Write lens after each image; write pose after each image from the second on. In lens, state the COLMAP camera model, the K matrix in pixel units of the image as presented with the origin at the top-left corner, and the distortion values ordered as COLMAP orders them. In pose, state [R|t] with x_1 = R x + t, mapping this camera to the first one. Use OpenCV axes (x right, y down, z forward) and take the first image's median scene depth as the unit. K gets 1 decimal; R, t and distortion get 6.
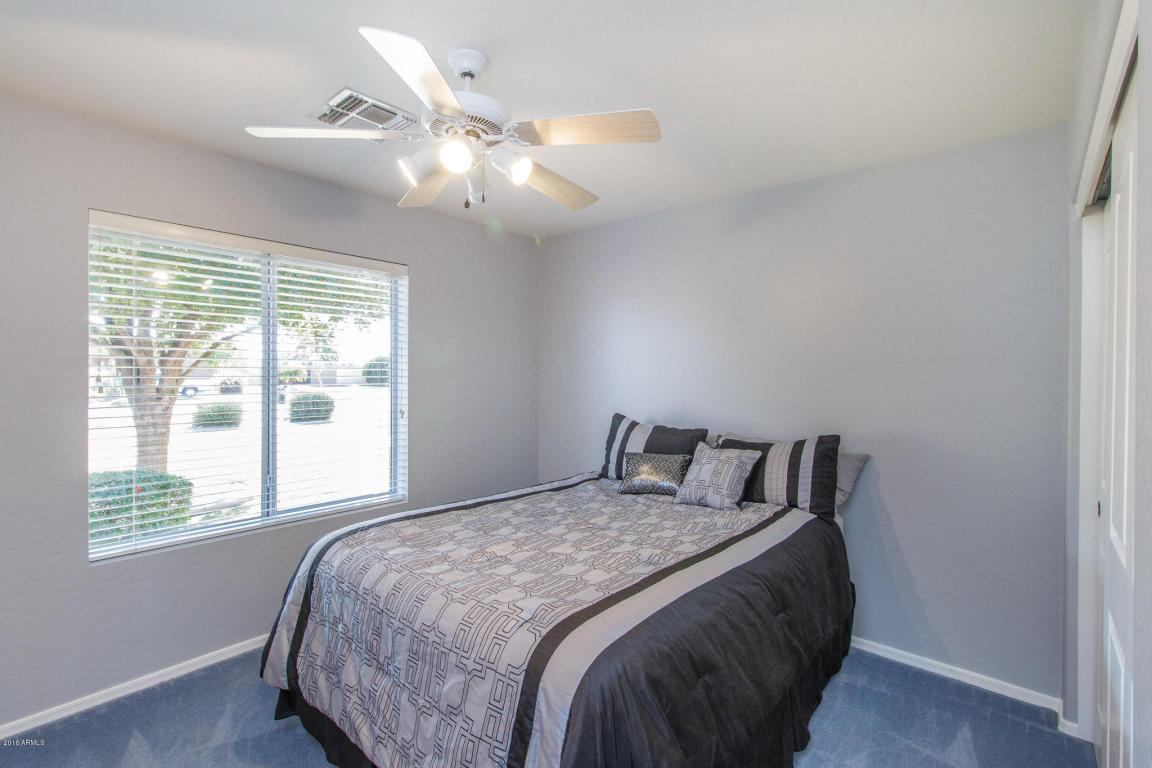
lens RADIAL K [[532.2, 0, 575.7], [0, 532.2, 374.1], [0, 0, 1]] dist [0.002945, 0.000837]
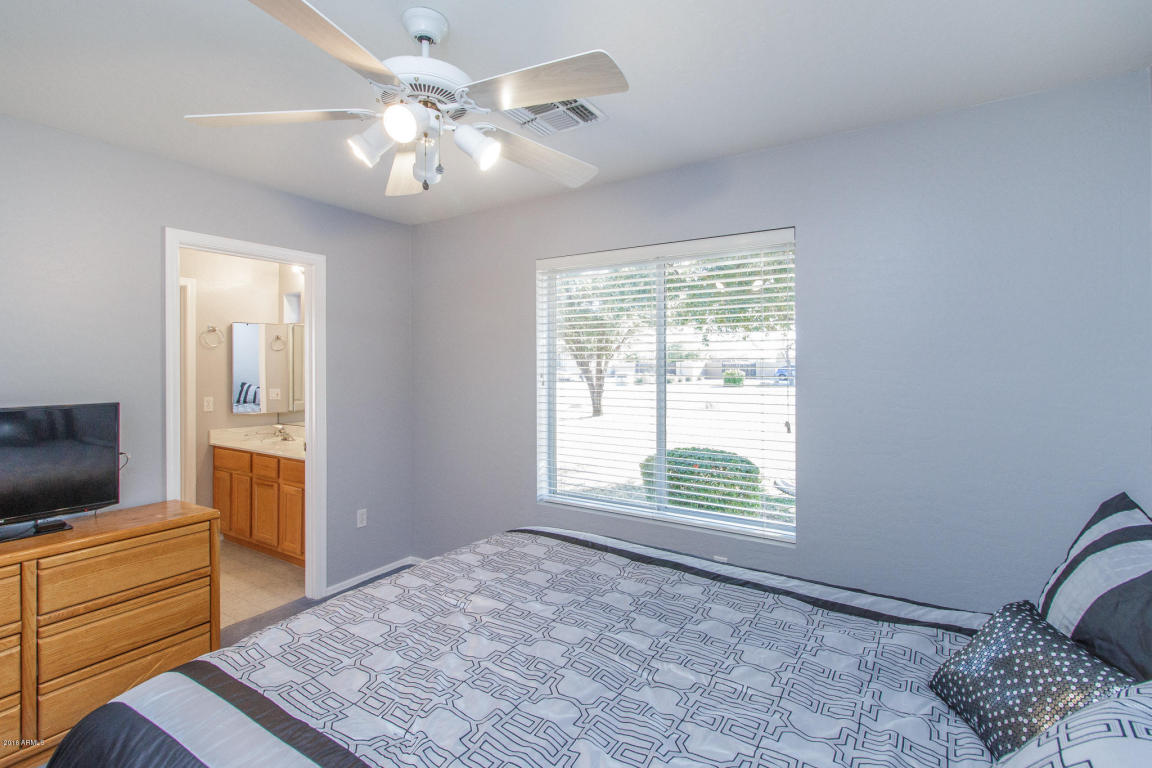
lens RADIAL K [[532.2, 0, 575.7], [0, 532.2, 374.1], [0, 0, 1]] dist [0.002945, 0.000837]
pose [[0.151880, 0.022117, -0.988151, 0.643502], [-0.000452, 0.999751, 0.022307, -0.031926], [0.988399, -0.002942, 0.151852, 0.998485]]
